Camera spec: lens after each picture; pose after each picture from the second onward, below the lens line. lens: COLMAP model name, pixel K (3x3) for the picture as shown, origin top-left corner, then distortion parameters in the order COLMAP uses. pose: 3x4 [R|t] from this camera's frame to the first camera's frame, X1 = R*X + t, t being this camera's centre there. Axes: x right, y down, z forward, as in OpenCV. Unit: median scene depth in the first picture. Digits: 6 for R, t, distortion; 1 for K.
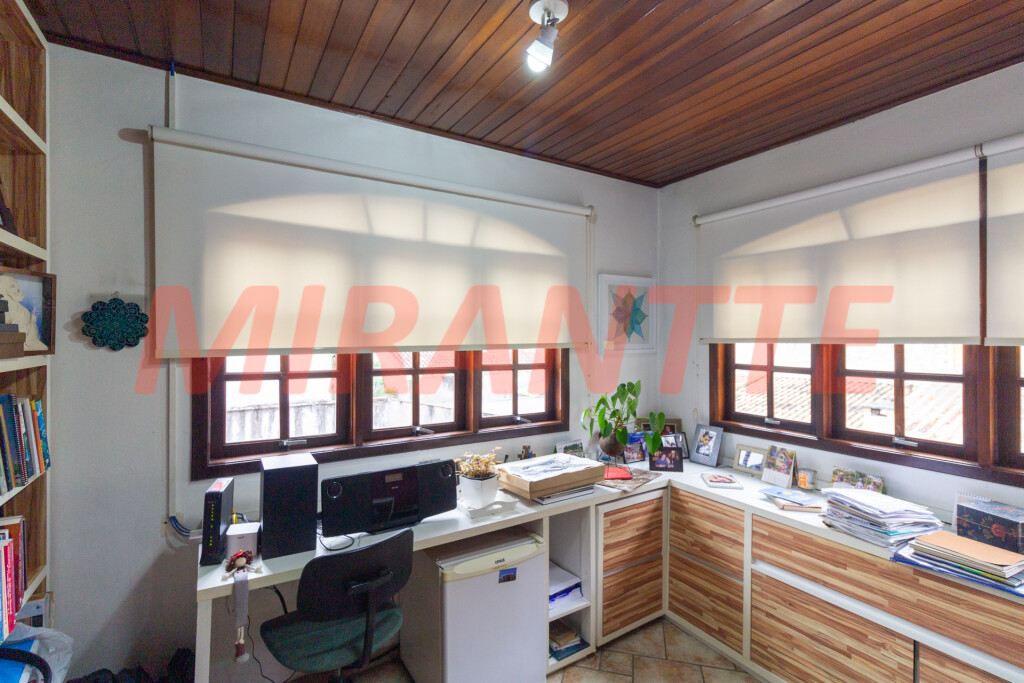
lens RADIAL K [[473.1, 0, 512.2], [0, 473.1, 339.9], [0, 0, 1]] dist [-0.000157, 0.000874]
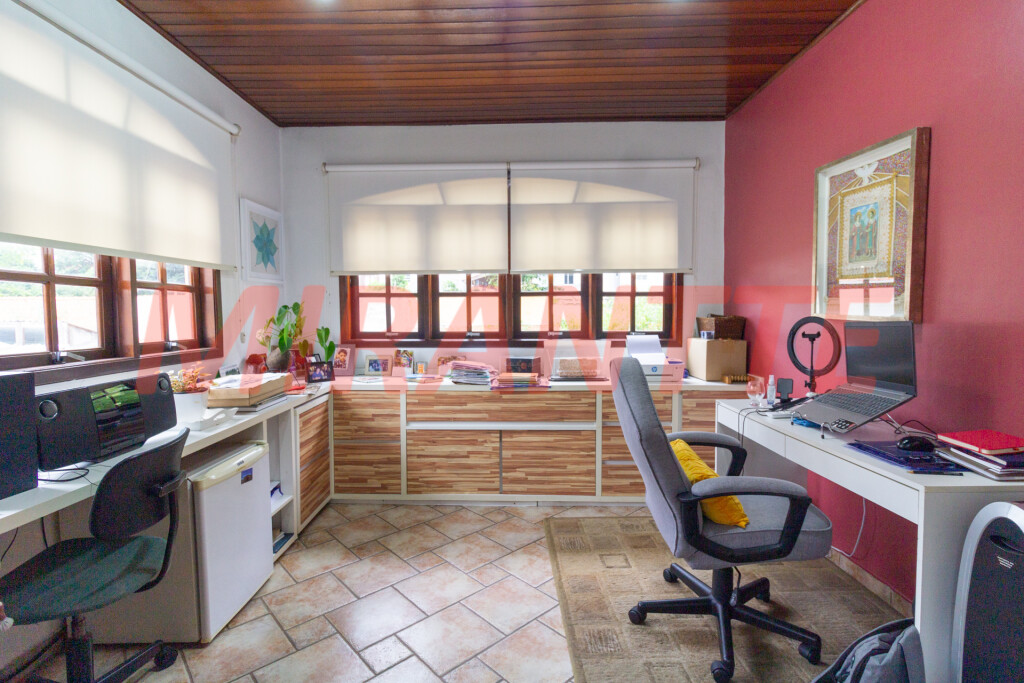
lens RADIAL K [[473.1, 0, 512.2], [0, 473.1, 339.9], [0, 0, 1]] dist [-0.000157, 0.000874]
pose [[0.545056, -0.054516, 0.836625, -0.437633], [0.004579, 0.998062, 0.062053, 0.121287], [-0.838387, -0.029991, 0.544250, -0.014750]]
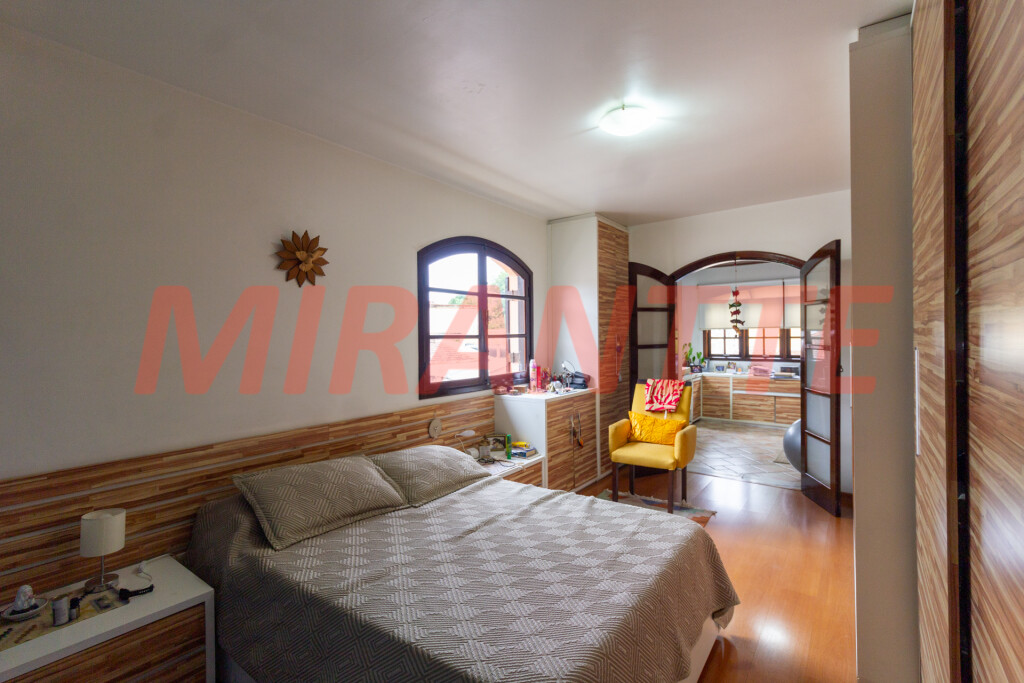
lens RADIAL K [[465.4, 0, 512.0], [0, 465.4, 341.5], [0, 0, 1]] dist [-0.000530, 0.000076]
pose [[0.945902, -0.018172, 0.323944, -1.968760], [0.014855, 0.999809, 0.012708, 0.029294], [-0.324113, -0.007208, 0.945991, -1.585586]]
